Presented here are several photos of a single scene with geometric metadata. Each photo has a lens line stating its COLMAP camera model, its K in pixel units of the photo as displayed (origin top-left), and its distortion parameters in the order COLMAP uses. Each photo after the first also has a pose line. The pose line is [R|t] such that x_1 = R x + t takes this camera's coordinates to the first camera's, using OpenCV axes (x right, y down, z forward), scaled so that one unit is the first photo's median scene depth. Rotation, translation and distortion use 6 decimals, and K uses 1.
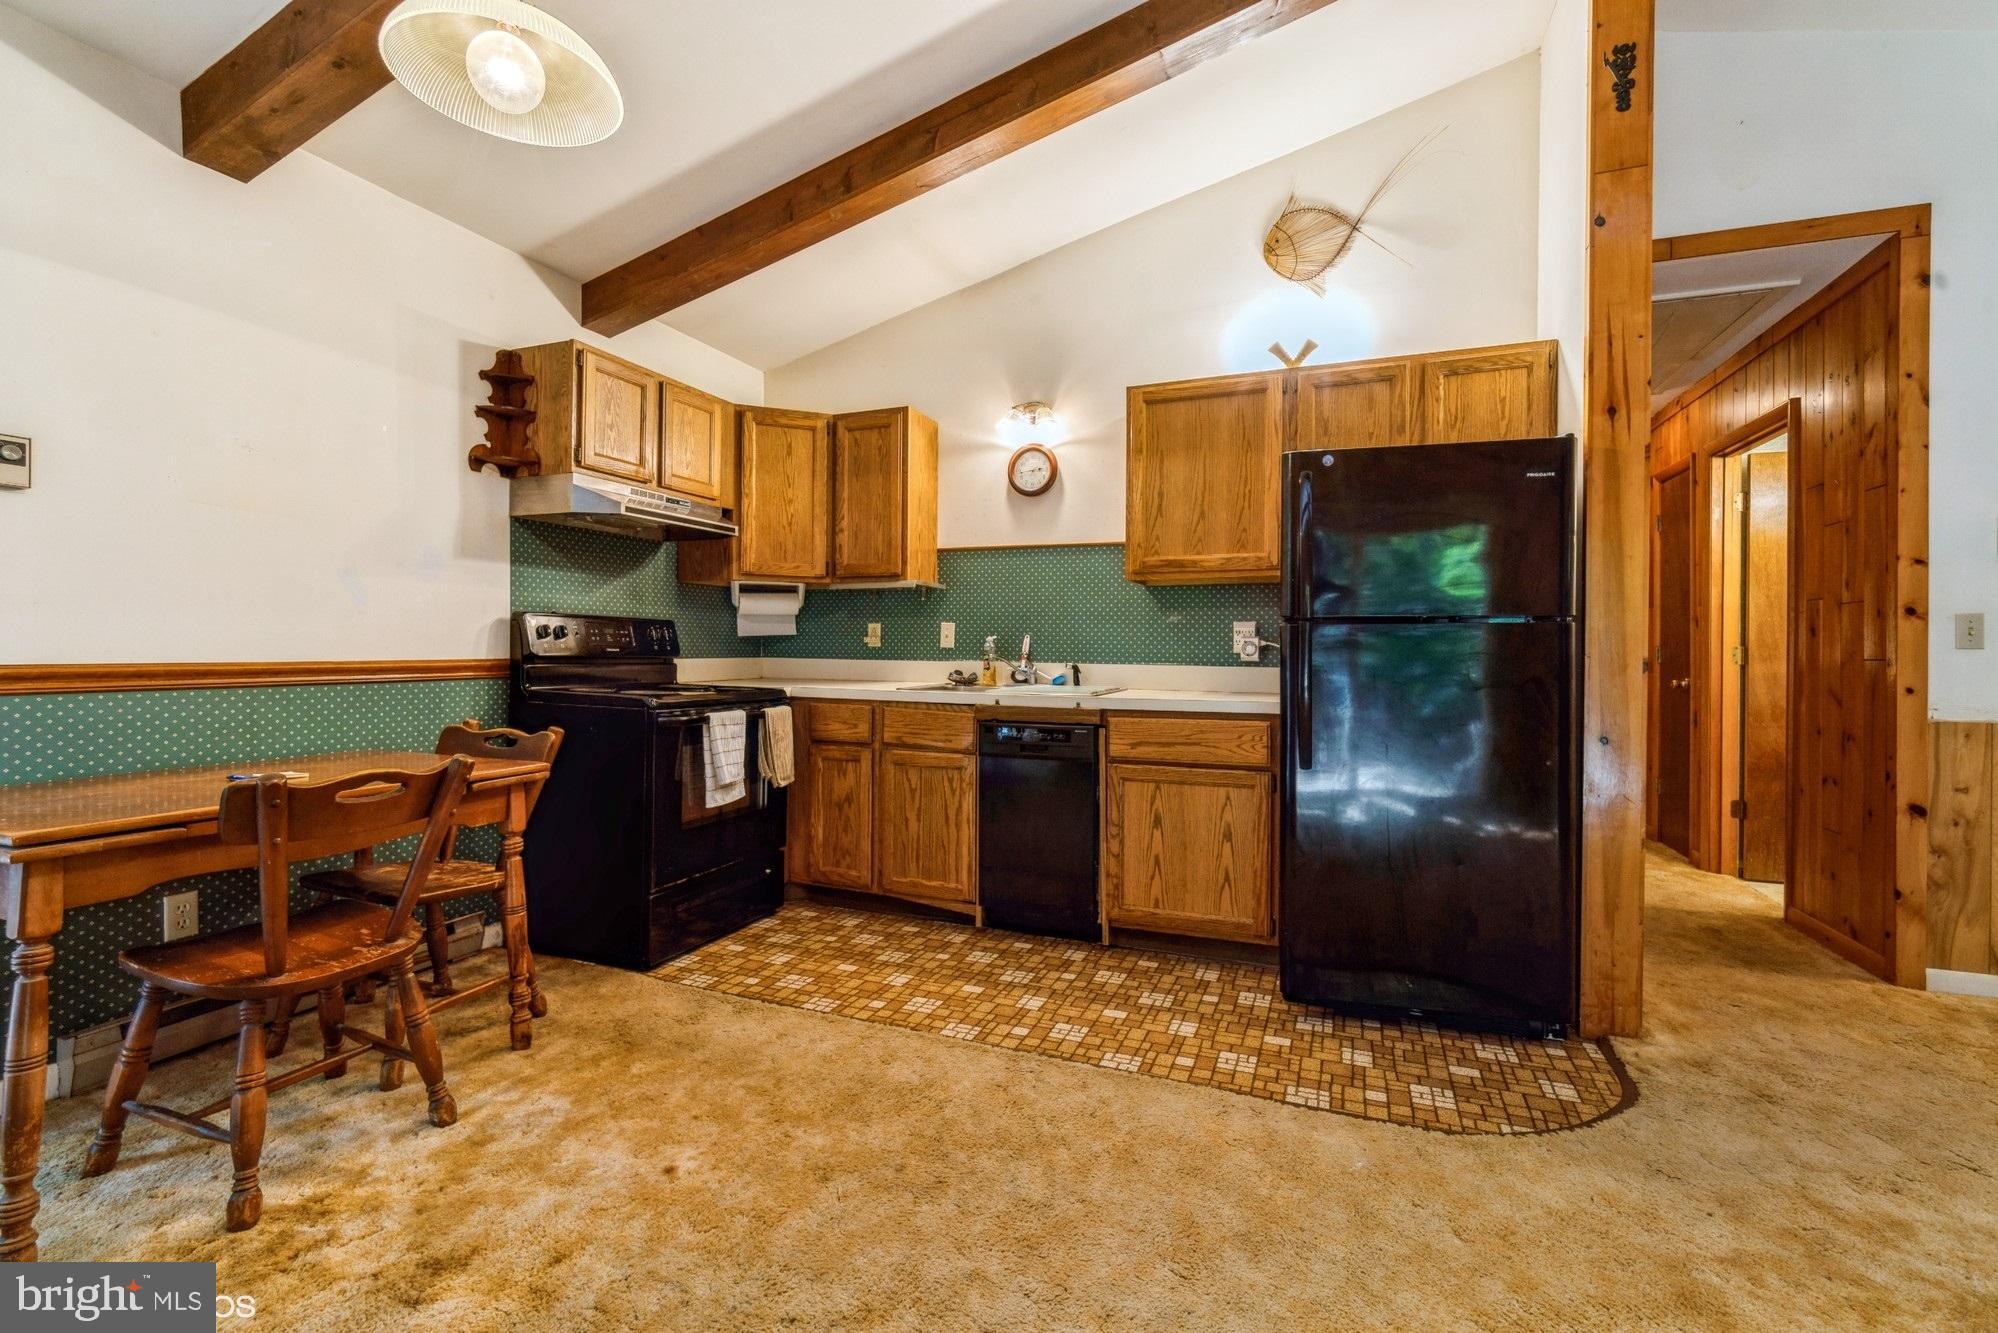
lens RADIAL K [[868.5, 0, 1004.4], [0, 868.5, 648.6], [0, 0, 1]] dist [-0.006142, 0.001024]
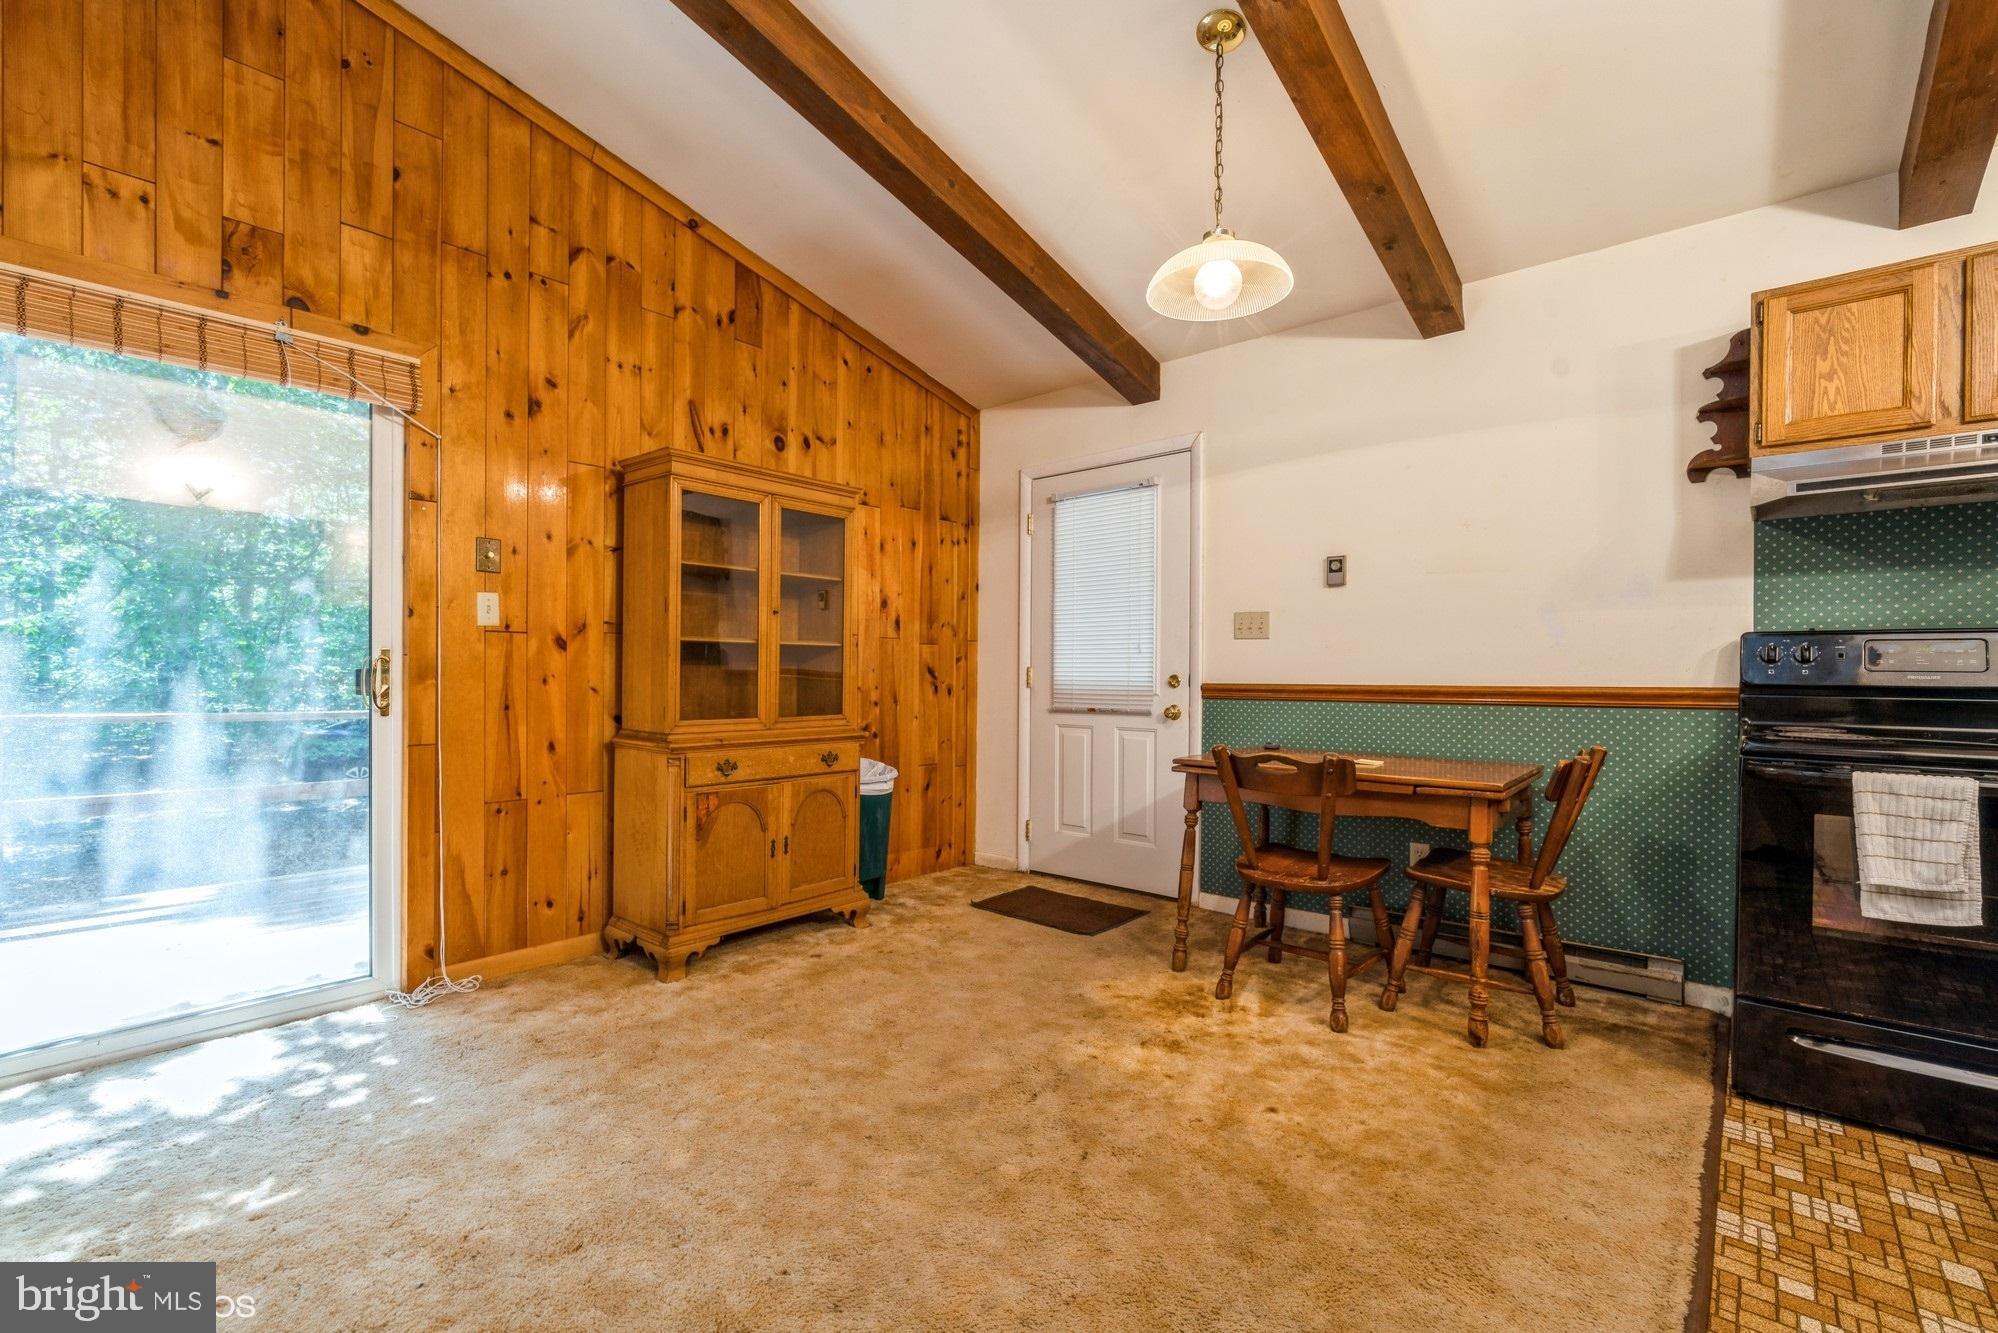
lens RADIAL K [[868.5, 0, 999.6], [0, 868.5, 682.5], [0, 0, 1]] dist [-0.006142, 0.001024]
pose [[-0.333247, 0.000171, -0.942840, 0.478577], [-0.005976, 0.999980, 0.002294, 0.009109], [0.942821, 0.006398, -0.333239, 0.582704]]
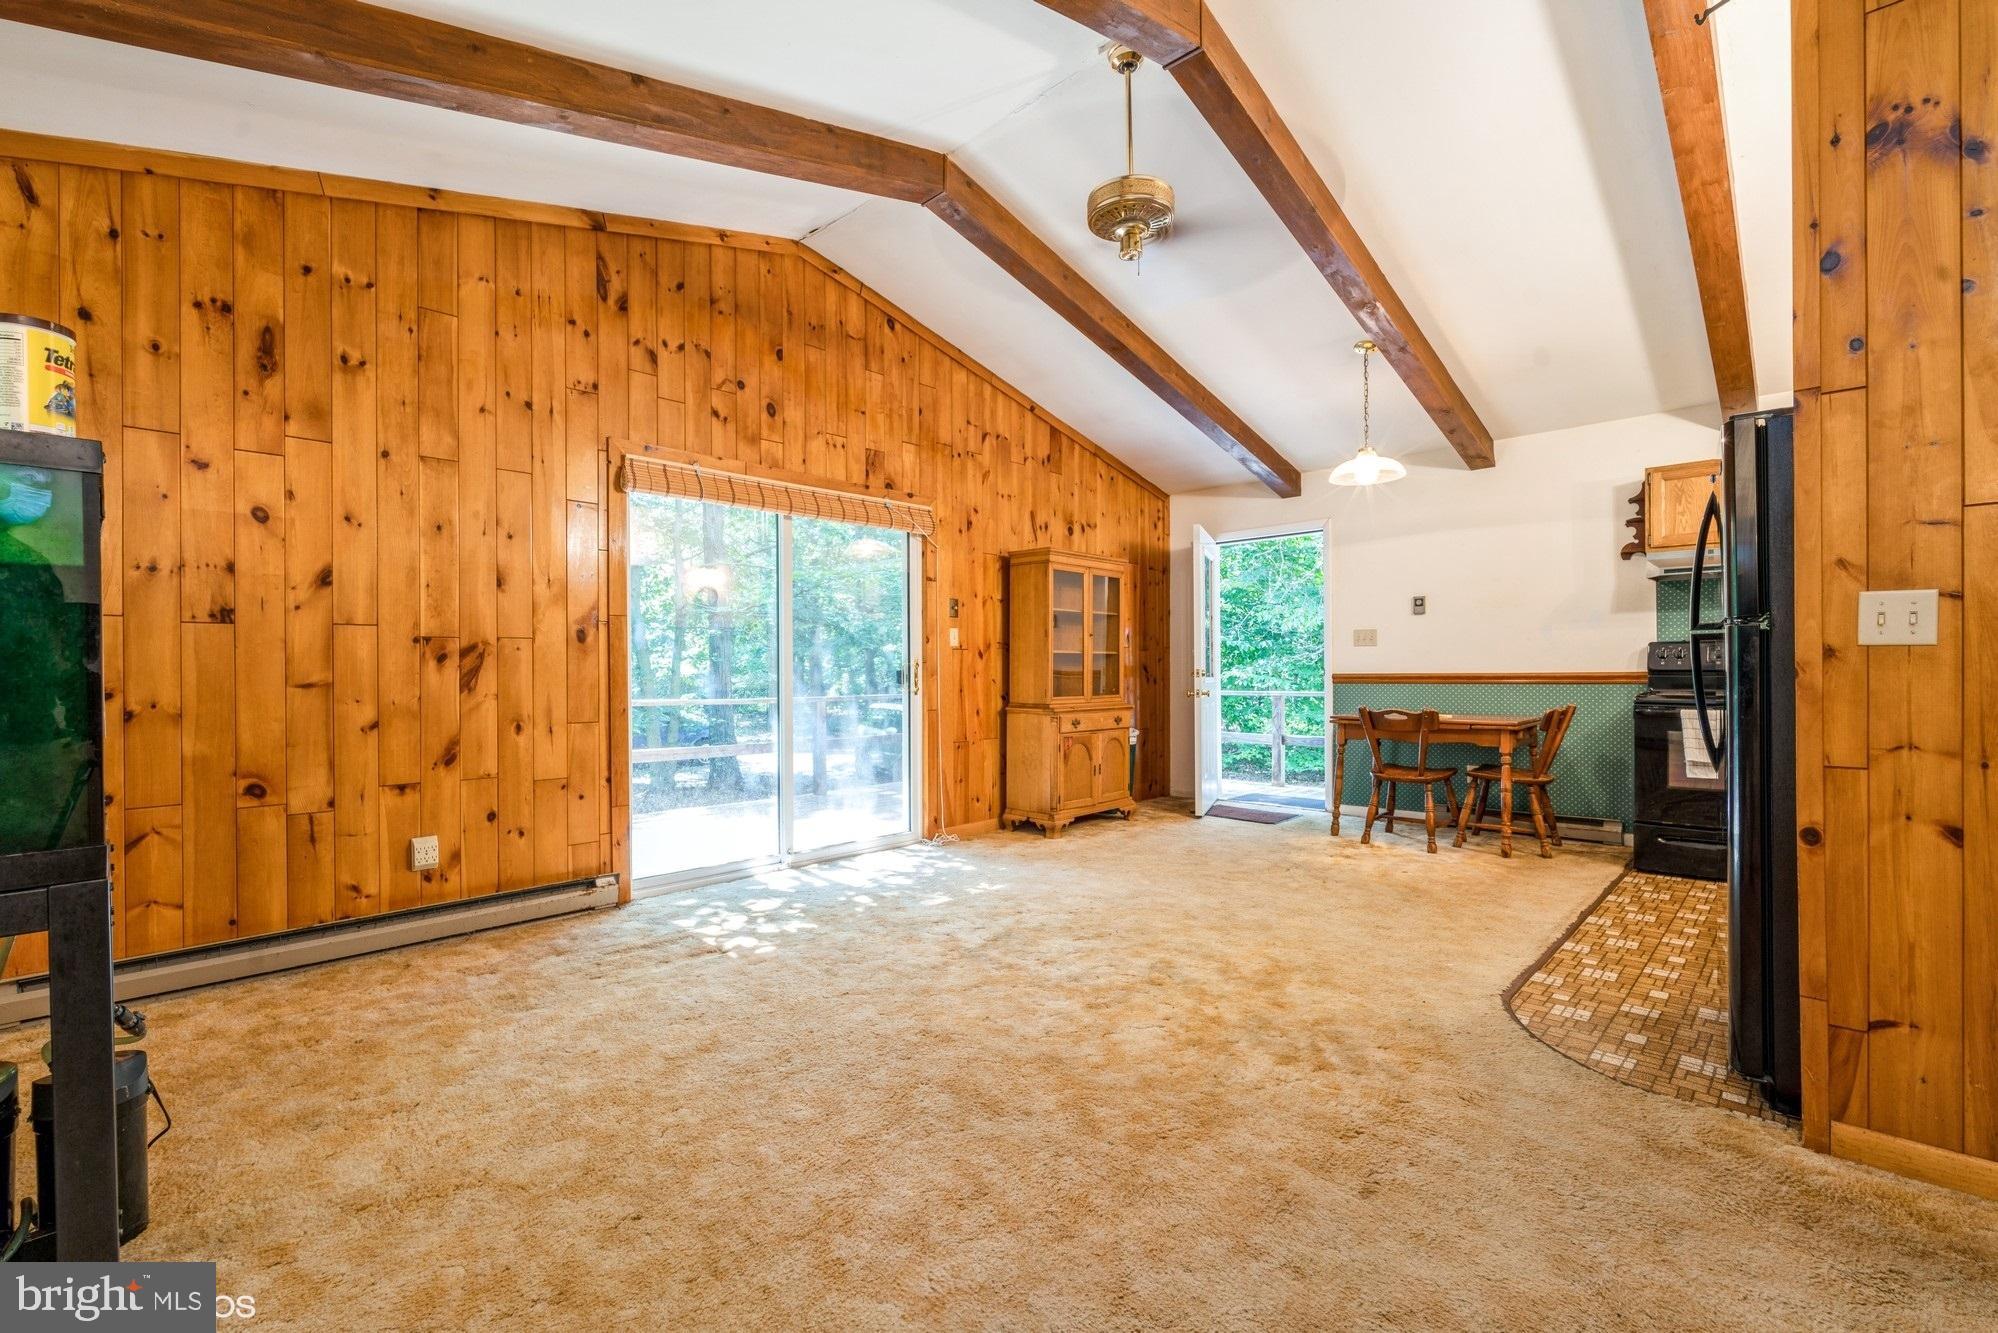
lens RADIAL K [[868.5, 0, 990.5], [0, 868.5, 672.9], [0, 0, 1]] dist [-0.006142, 0.001024]
pose [[-0.382447, -0.002761, -0.923973, 1.352317], [0.004779, 0.999976, -0.004966, 0.015575], [0.923965, -0.006315, -0.382425, 0.478310]]
